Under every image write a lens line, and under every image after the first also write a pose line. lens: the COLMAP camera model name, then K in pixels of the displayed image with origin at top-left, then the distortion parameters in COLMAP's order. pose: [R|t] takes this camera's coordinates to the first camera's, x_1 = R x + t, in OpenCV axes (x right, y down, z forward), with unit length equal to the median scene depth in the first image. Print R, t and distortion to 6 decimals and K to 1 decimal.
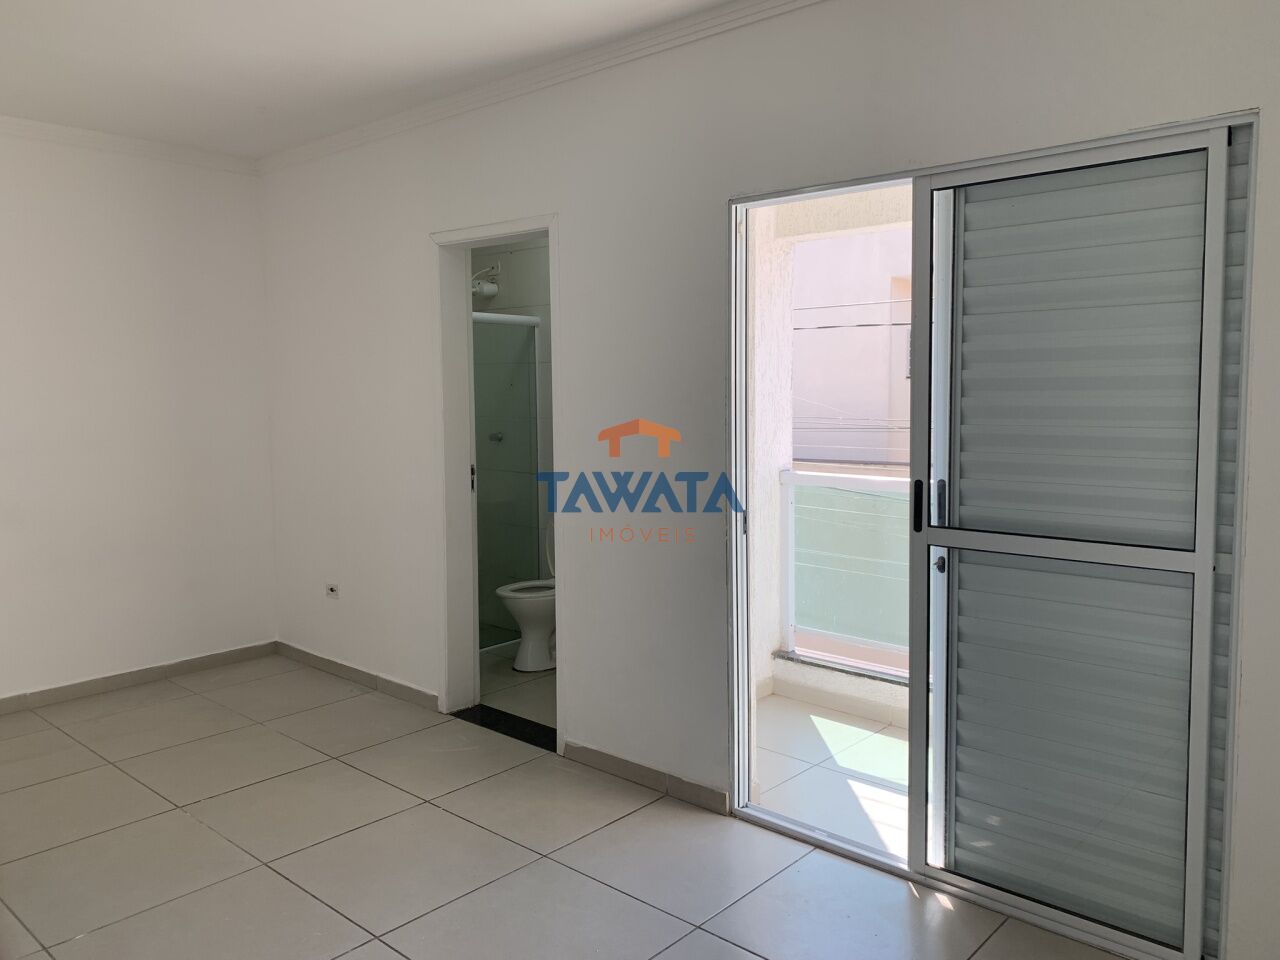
lens RADIAL K [[976.3, 0, 636.2], [0, 976.3, 474.0], [0, 0, 1]] dist [0.032382, -0.049002]
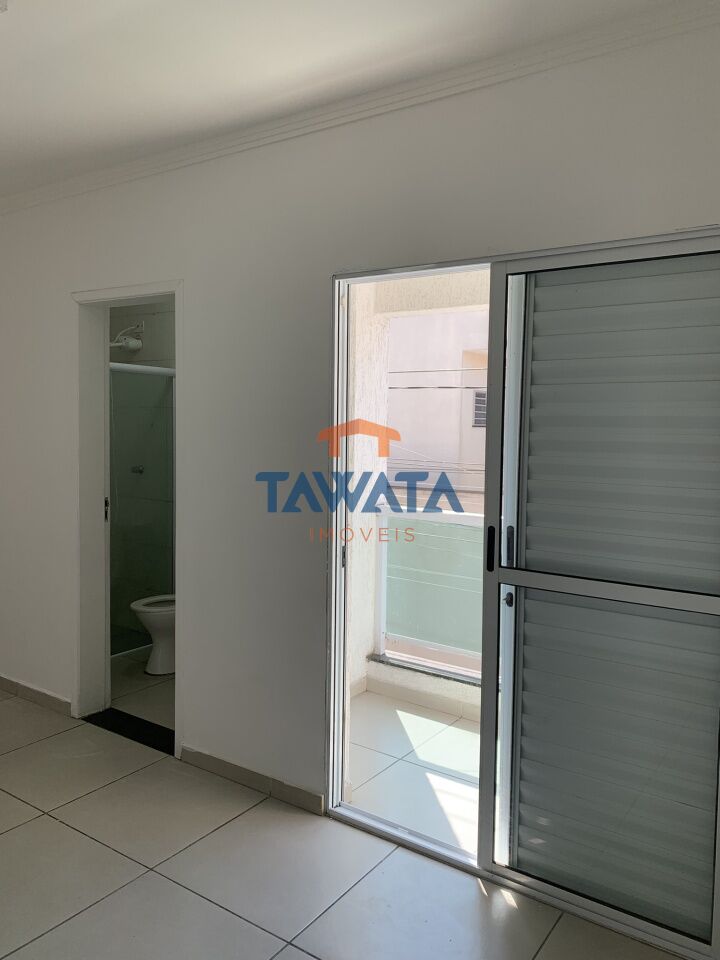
lens RADIAL K [[722.4, 0, 391.2], [0, 722.4, 481.7], [0, 0, 1]] dist [0.004029, -0.013782]
pose [[0.986756, 0.016737, 0.161346, 0.029456], [-0.014893, 0.999809, -0.012631, -0.028562], [-0.161527, 0.010061, 0.986817, 0.155146]]
